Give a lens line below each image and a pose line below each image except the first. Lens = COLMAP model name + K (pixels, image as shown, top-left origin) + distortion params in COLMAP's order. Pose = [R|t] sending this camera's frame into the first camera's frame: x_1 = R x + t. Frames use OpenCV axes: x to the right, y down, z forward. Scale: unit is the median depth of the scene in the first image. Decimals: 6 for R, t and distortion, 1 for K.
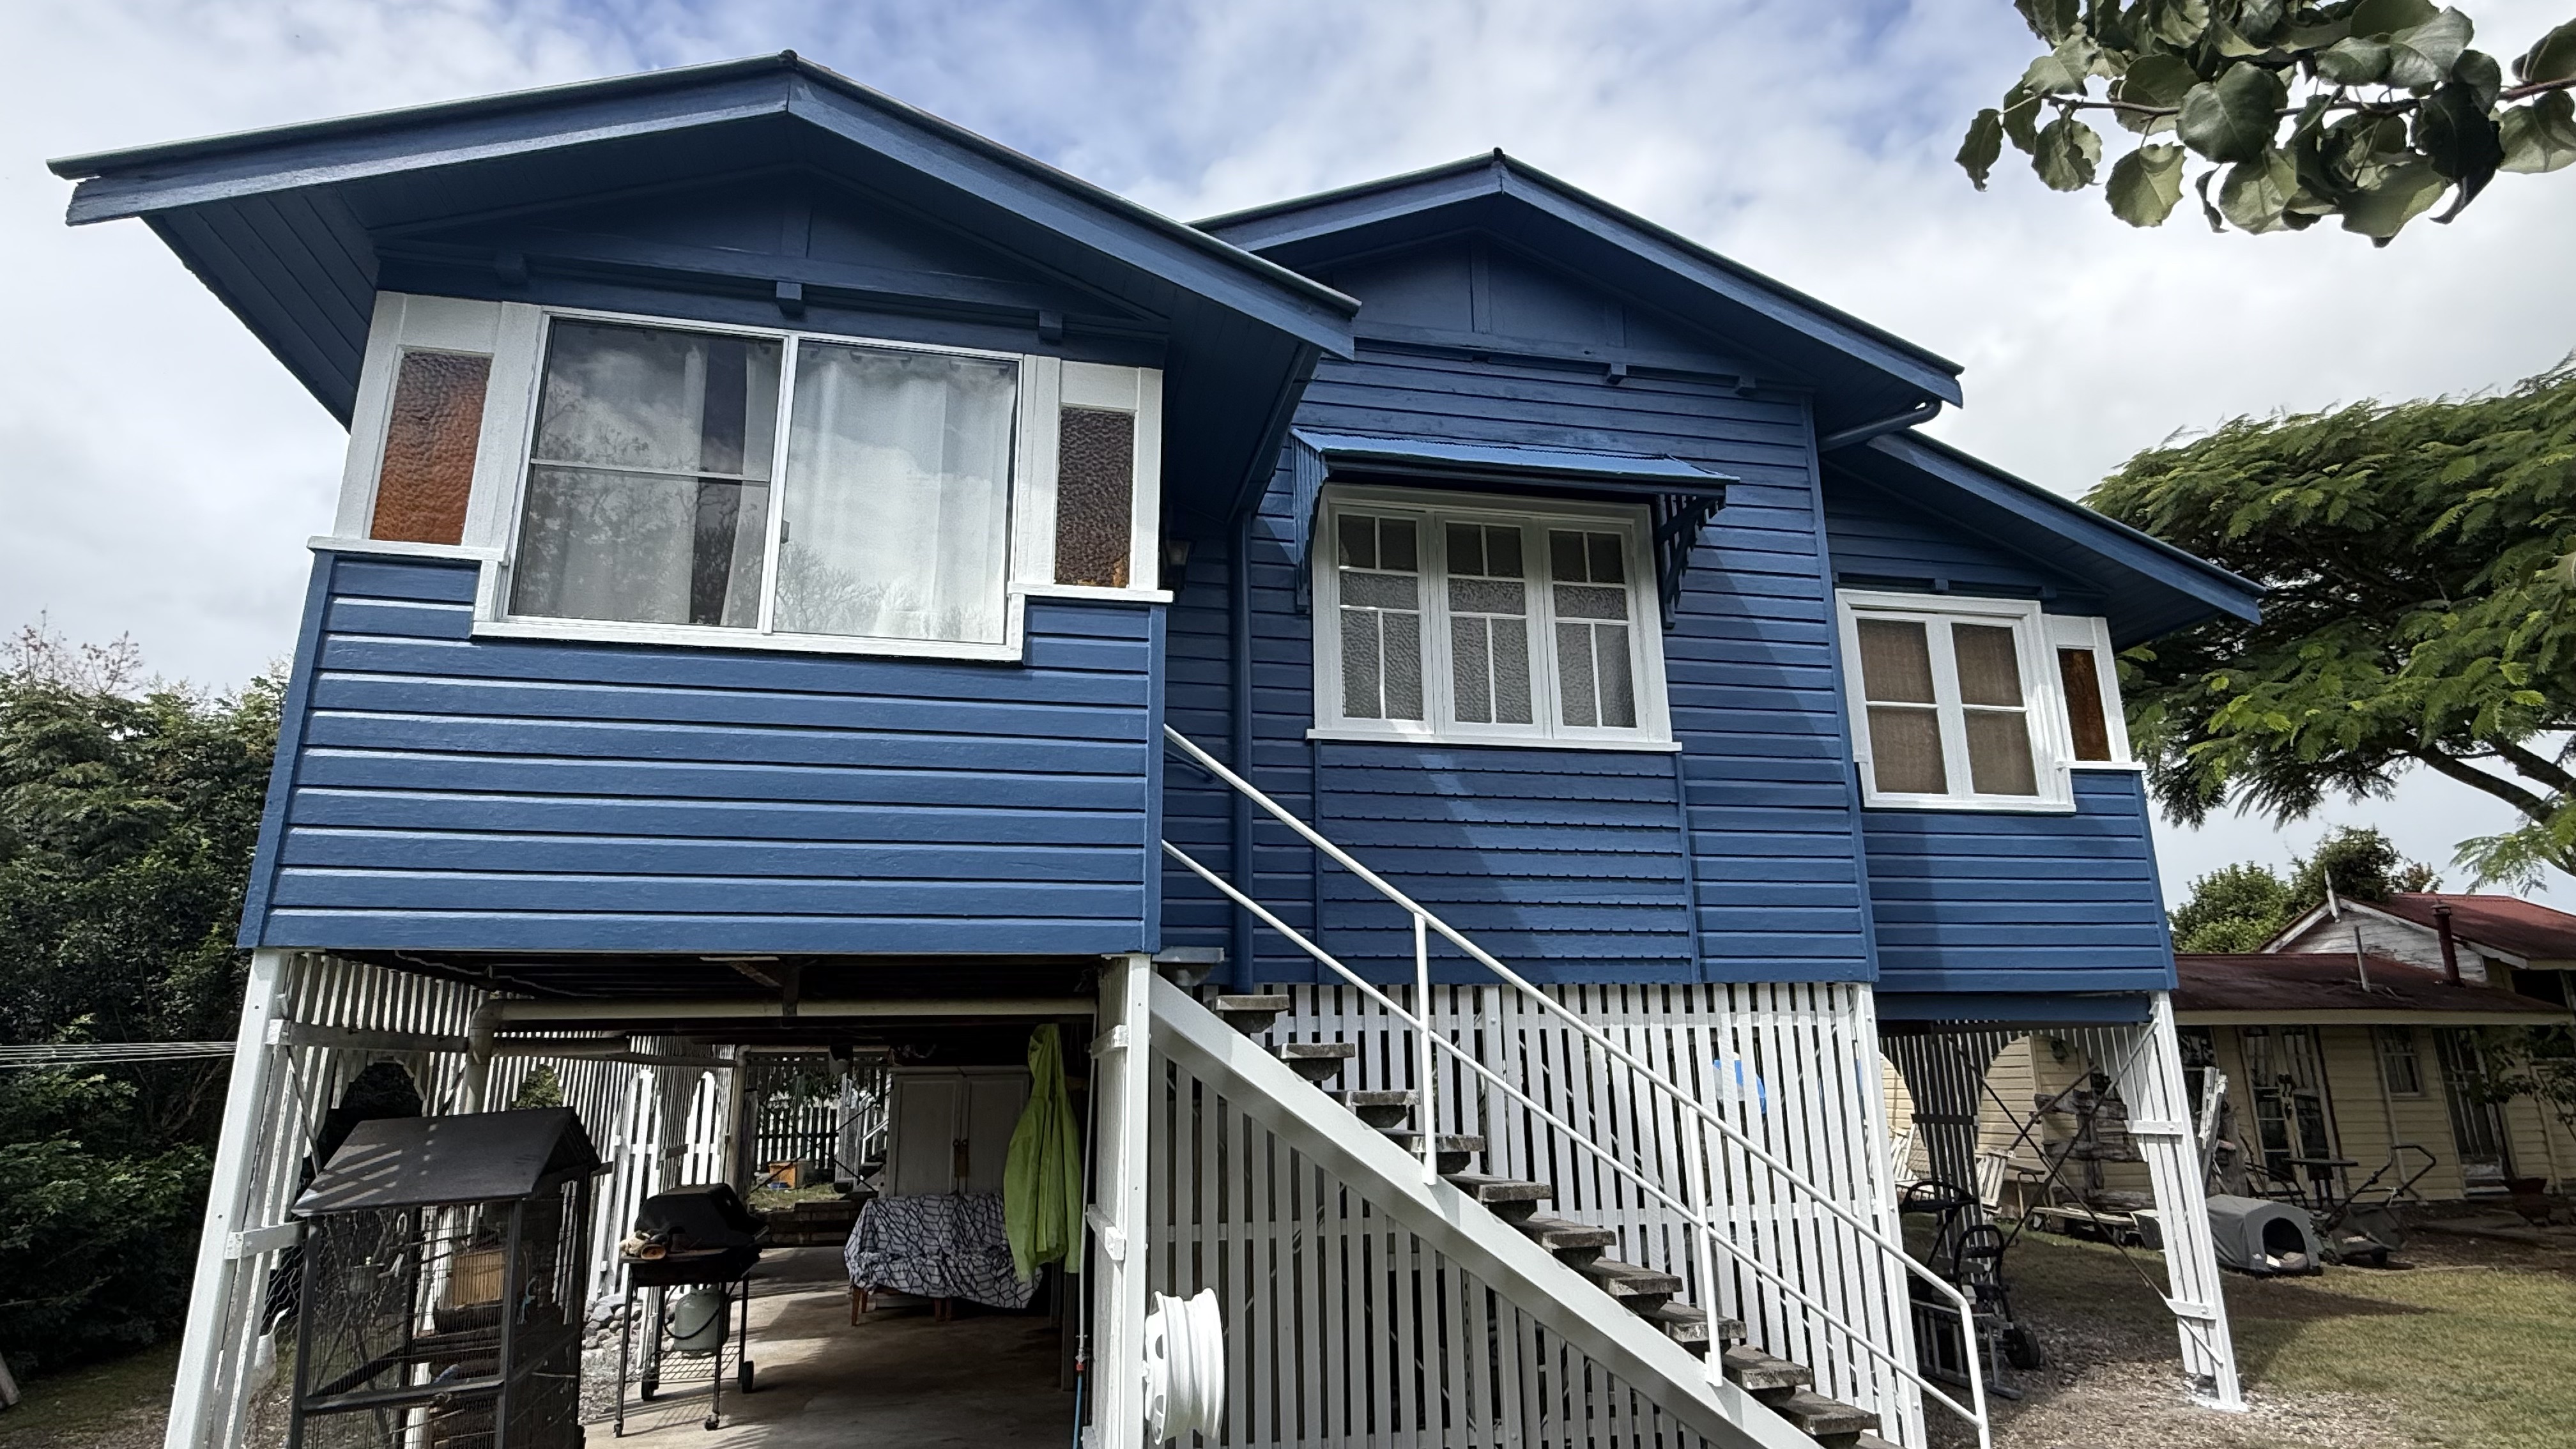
lens RADIAL K [[1313.4, 0, 1288.0], [0, 1313.4, 724.5], [0, 0, 1]] dist [0.001521, 0.000358]
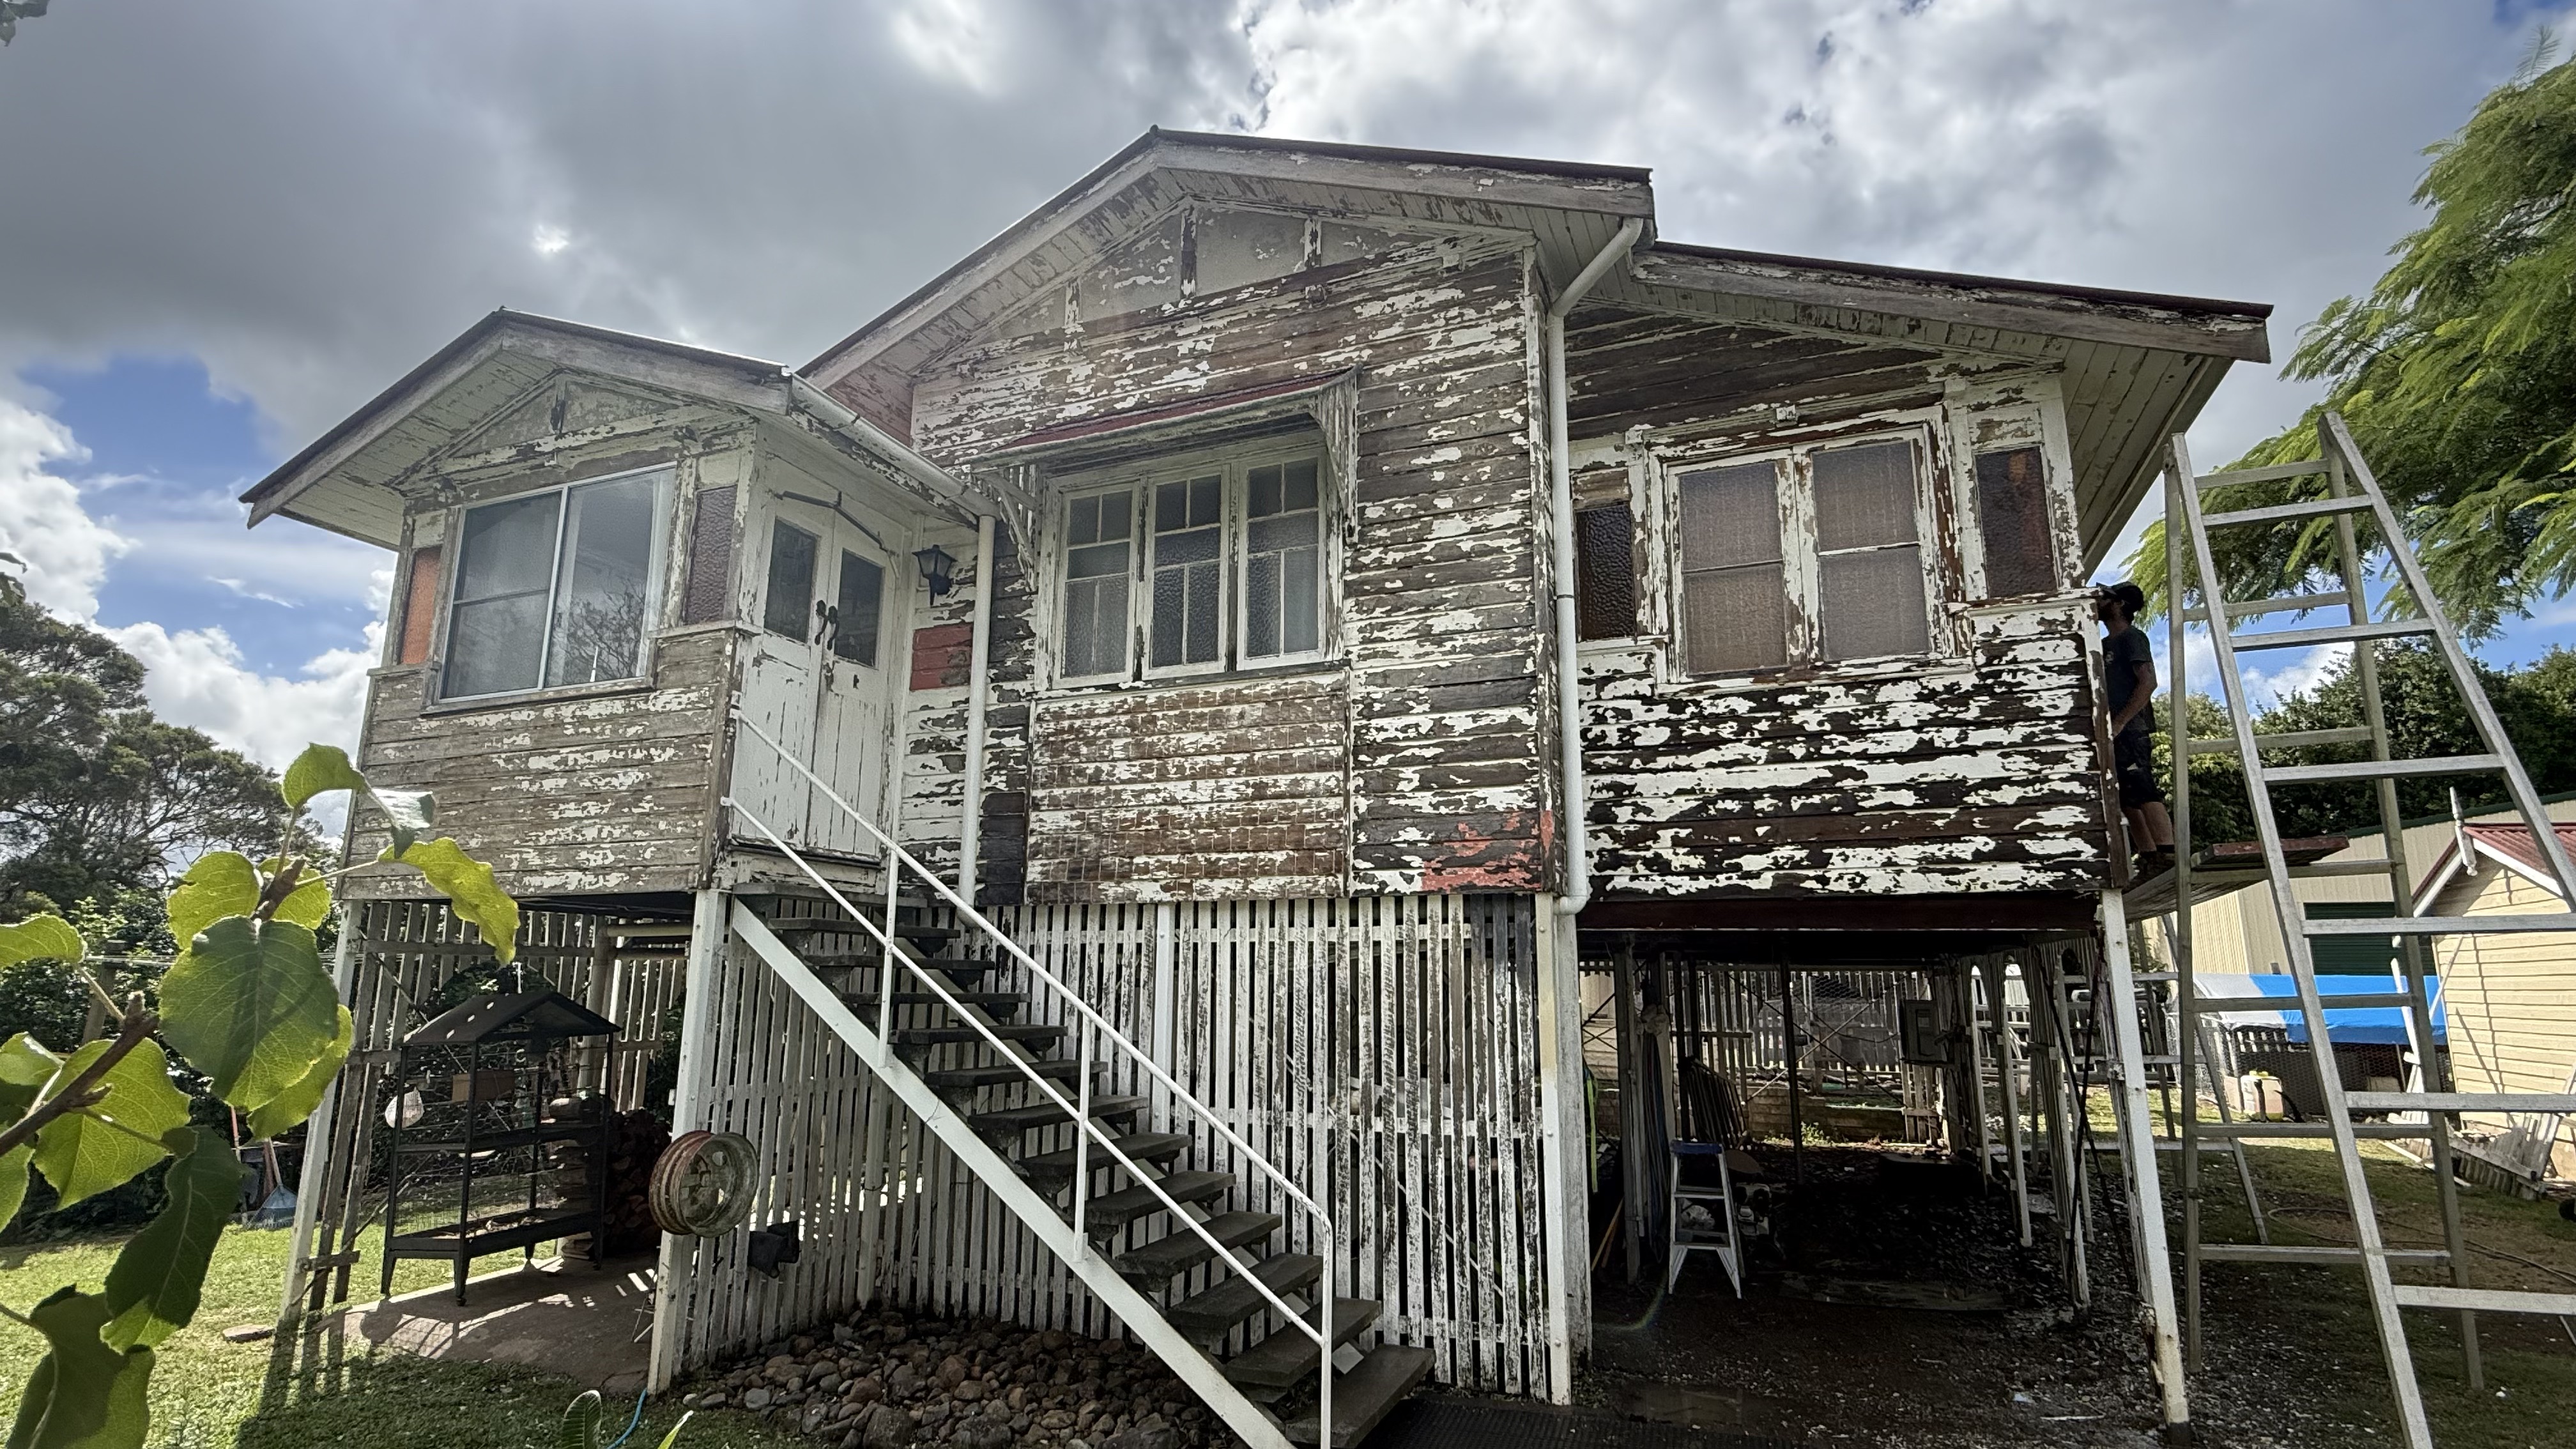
lens RADIAL K [[1178.3, 0, 1288.0], [0, 1178.3, 724.5], [0, 0, 1]] dist [-0.000178, -0.000063]
pose [[0.824651, -0.084593, -0.559281, 1.052717], [0.130365, 0.990559, 0.042395, 0.028863], [0.550415, -0.107872, 0.827893, 0.301705]]
